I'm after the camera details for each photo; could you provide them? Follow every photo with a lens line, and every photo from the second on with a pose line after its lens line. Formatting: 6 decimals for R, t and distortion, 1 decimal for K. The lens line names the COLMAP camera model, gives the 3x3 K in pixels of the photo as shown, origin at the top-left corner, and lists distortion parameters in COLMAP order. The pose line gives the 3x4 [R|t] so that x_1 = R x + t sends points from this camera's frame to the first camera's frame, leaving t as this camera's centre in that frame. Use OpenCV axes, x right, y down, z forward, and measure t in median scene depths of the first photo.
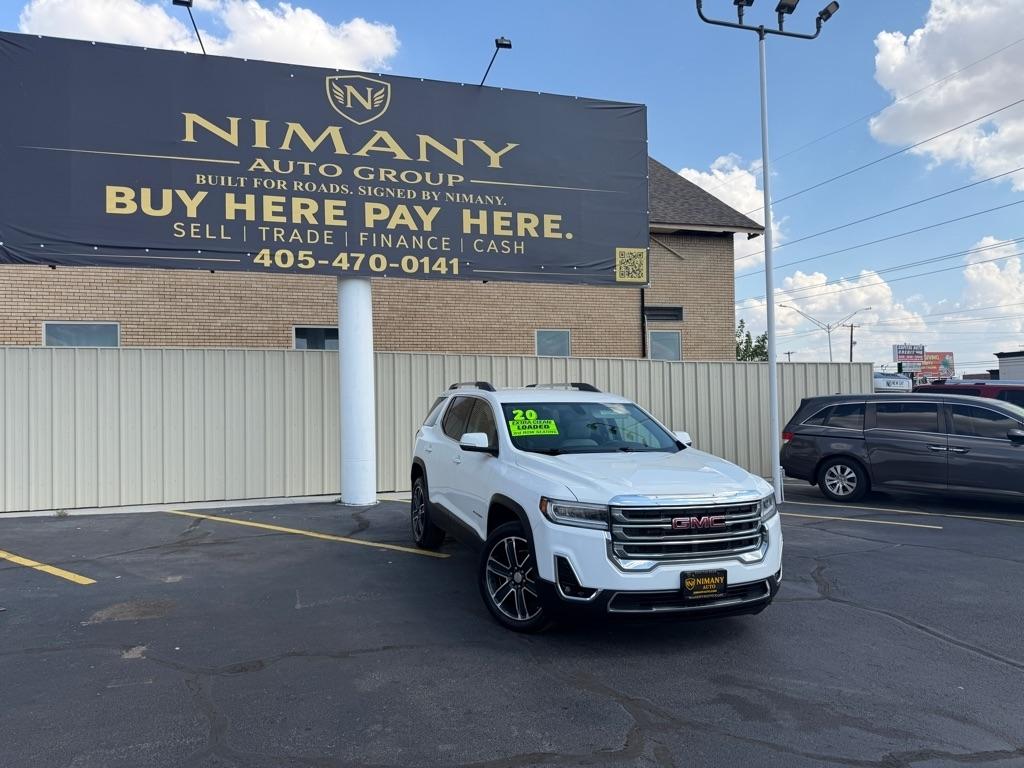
lens RADIAL K [[711.8, 0, 504.1], [0, 711.8, 369.9], [0, 0, 1]] dist [0.048822, -0.082148]
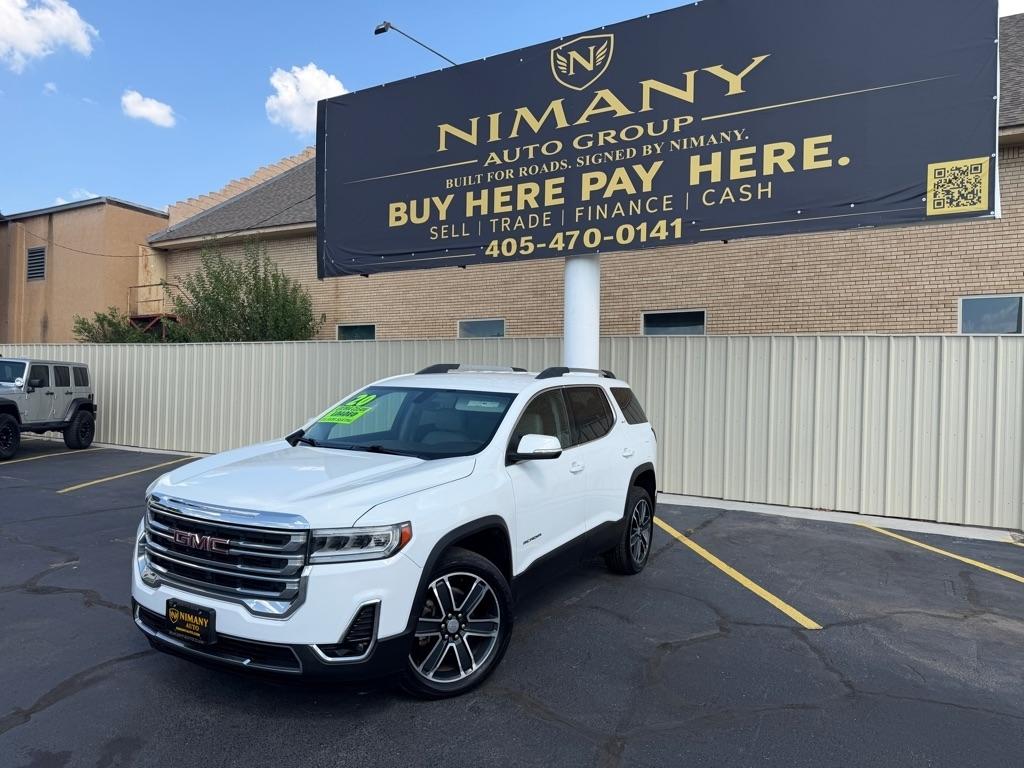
lens RADIAL K [[711.8, 0, 507.4], [0, 711.8, 384.6], [0, 0, 1]] dist [0.048822, -0.082148]
pose [[0.668366, 0.020223, -0.743557, 0.775395], [0.003258, 0.999541, 0.030114, 0.017964], [0.743825, -0.022550, 0.667994, 0.542698]]
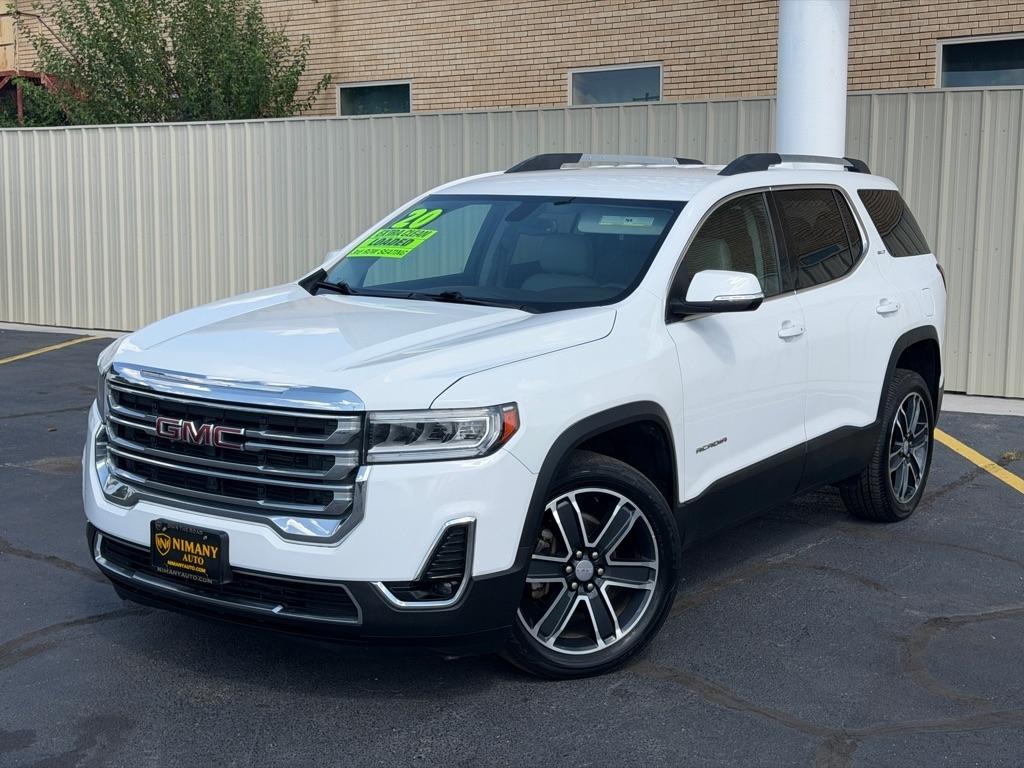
lens RADIAL K [[1421.0, 0, 515.7], [0, 1421.0, 390.8], [0, 0, 1]] dist [0.096034, 0.000000]
pose [[0.588298, 0.115702, -0.800324, 0.876456], [0.023990, 0.986778, 0.160292, 0.022660], [0.808288, -0.113499, 0.577744, 0.448478]]
